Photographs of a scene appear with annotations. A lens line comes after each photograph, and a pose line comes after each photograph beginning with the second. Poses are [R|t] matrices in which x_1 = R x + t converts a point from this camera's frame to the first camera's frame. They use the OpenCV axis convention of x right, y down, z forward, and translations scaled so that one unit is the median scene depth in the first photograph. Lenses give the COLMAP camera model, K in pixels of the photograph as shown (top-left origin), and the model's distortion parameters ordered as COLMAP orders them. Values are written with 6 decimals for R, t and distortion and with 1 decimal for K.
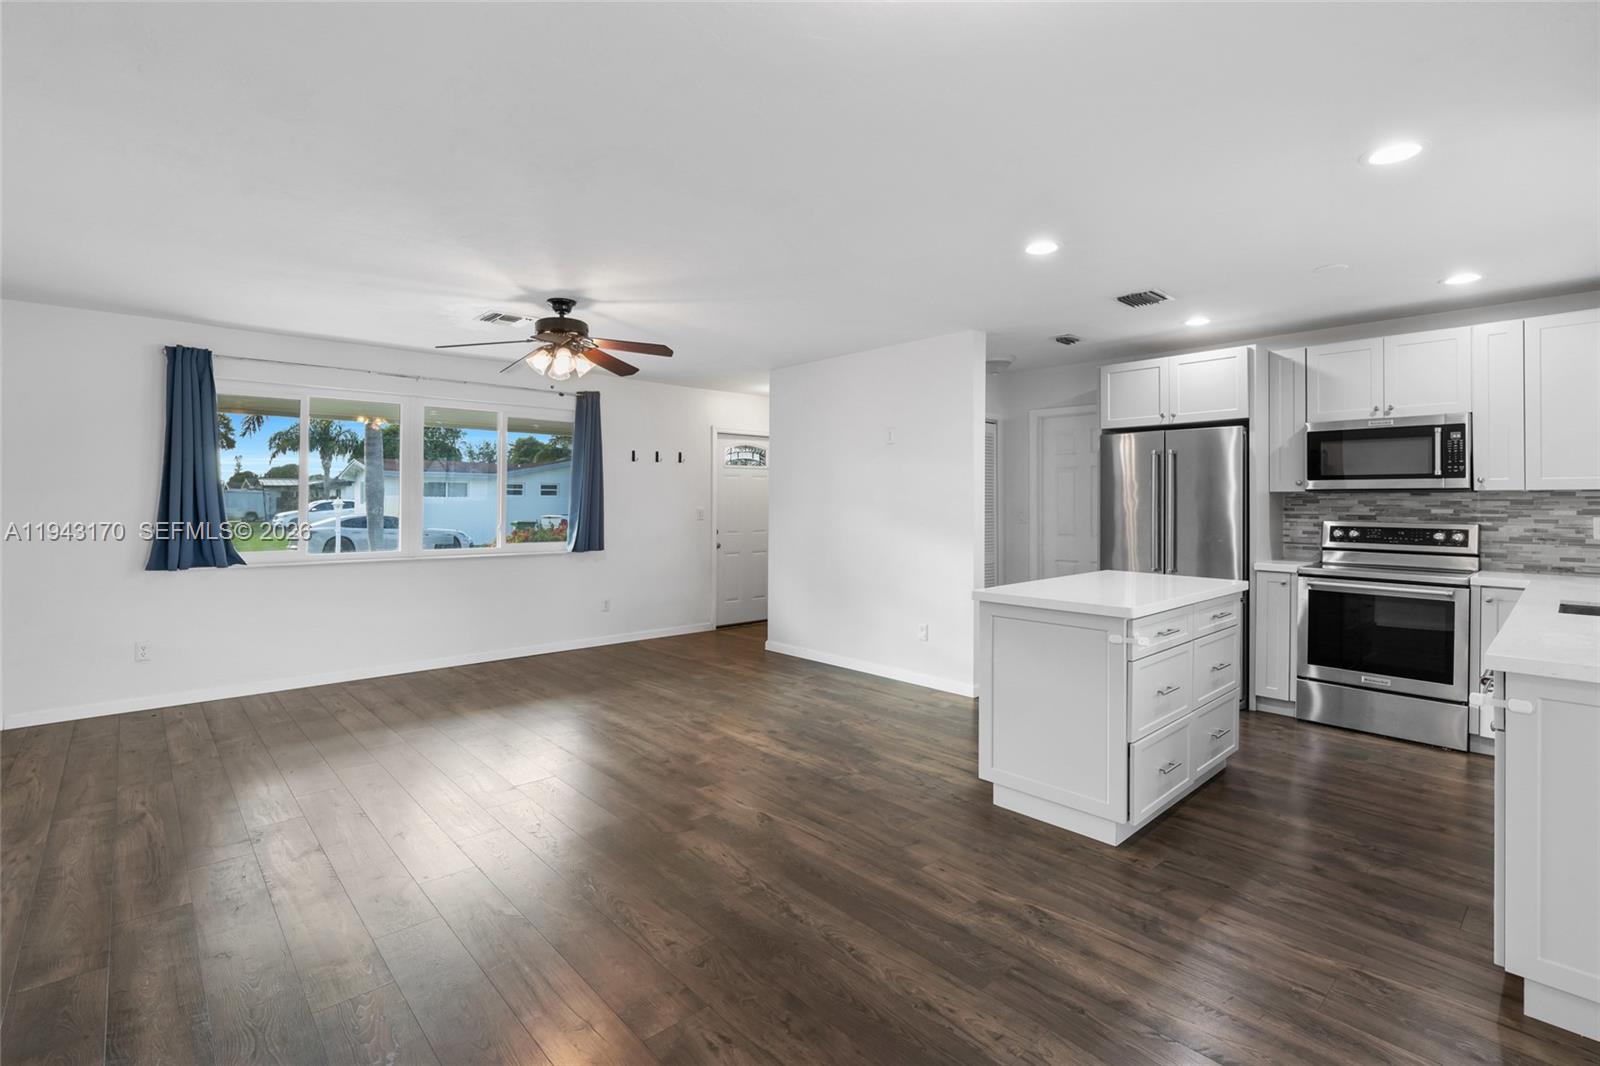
lens RADIAL K [[738.6, 0, 796.8], [0, 738.6, 503.2], [0, 0, 1]] dist [-0.001715, 0.001105]
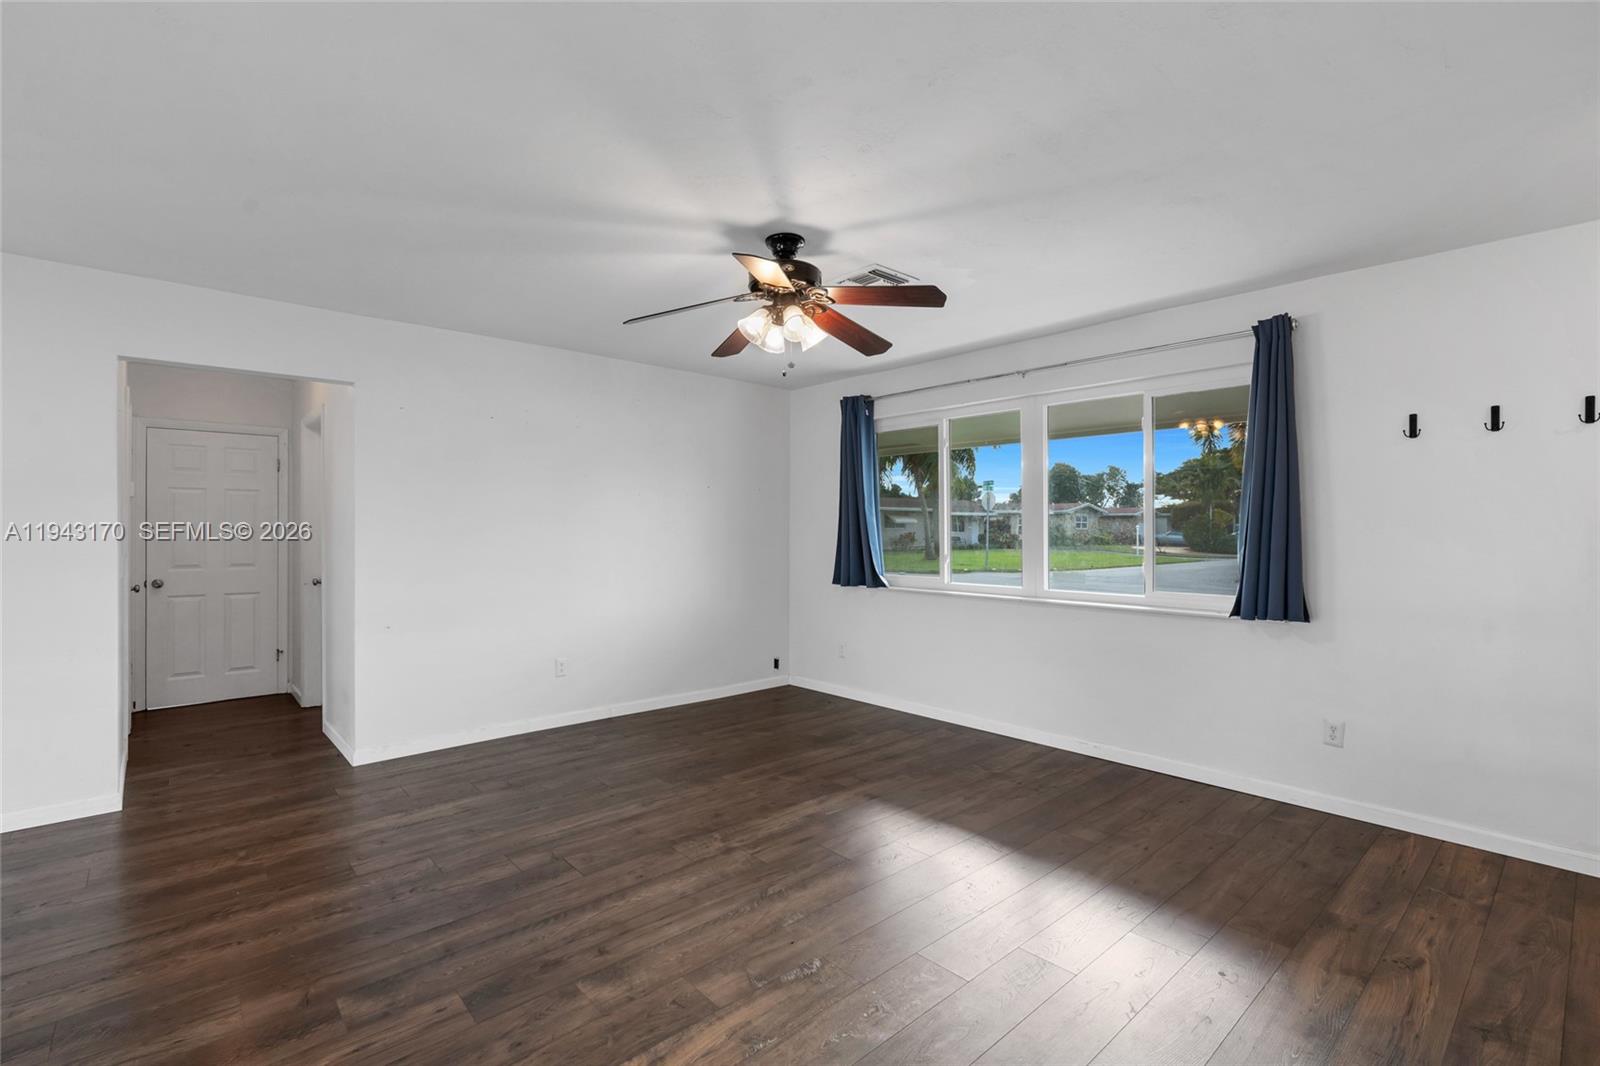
lens RADIAL K [[729.4, 0, 800.0], [0, 729.4, 533.0], [0, 0, 1]] dist [-0.005805, -0.000066]
pose [[-0.005903, 0.007364, -0.999955, 0.347734], [0.003537, 0.999967, 0.007343, -0.003821], [0.999976, -0.003493, -0.005929, 0.949868]]
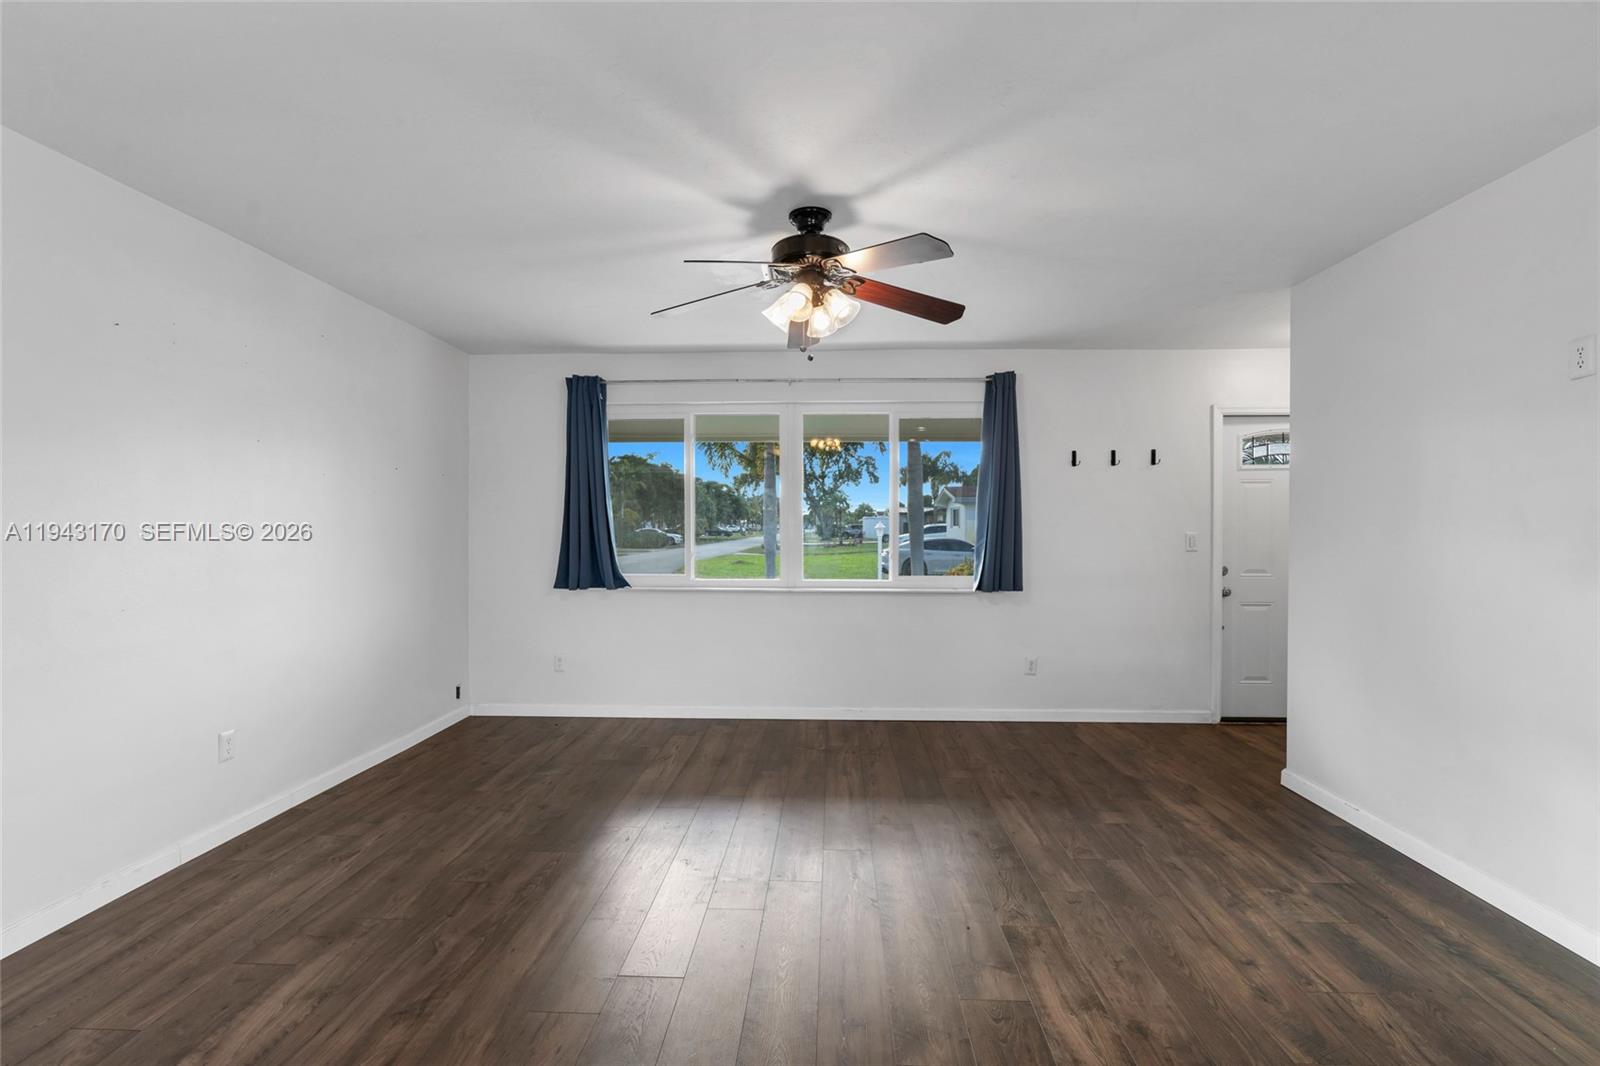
lens RADIAL K [[726.4, 0, 800.0], [0, 726.4, 533.0], [0, 0, 1]] dist [-0.003500, 0.000619]
pose [[0.715346, 0.005332, -0.698750, 0.114950], [0.000222, 0.999969, 0.007859, 0.002192], [0.698770, -0.005777, 0.715323, 0.492153]]
